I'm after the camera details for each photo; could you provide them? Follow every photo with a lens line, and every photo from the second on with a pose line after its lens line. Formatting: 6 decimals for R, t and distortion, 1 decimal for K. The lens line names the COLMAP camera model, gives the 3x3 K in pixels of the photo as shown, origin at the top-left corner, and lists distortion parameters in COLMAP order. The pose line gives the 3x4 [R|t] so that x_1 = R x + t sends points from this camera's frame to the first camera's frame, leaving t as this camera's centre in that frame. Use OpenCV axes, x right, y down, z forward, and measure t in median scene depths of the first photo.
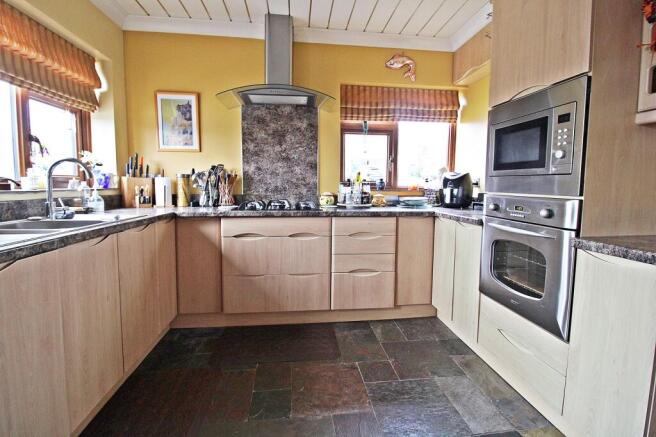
lens RADIAL K [[317.3, 0, 328.3], [0, 317.3, 216.3], [0, 0, 1]] dist [-0.008258, -0.005343]
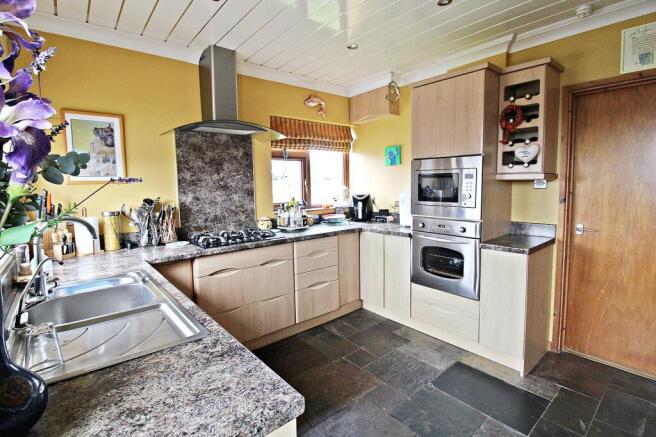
lens RADIAL K [[317.3, 0, 352.4], [0, 317.3, 219.6], [0, 0, 1]] dist [-0.008258, -0.005343]
pose [[0.820270, -0.083372, 0.565867, -0.399709], [0.079099, 0.996349, 0.032137, -0.086167], [-0.566480, 0.018398, 0.823870, -0.043812]]
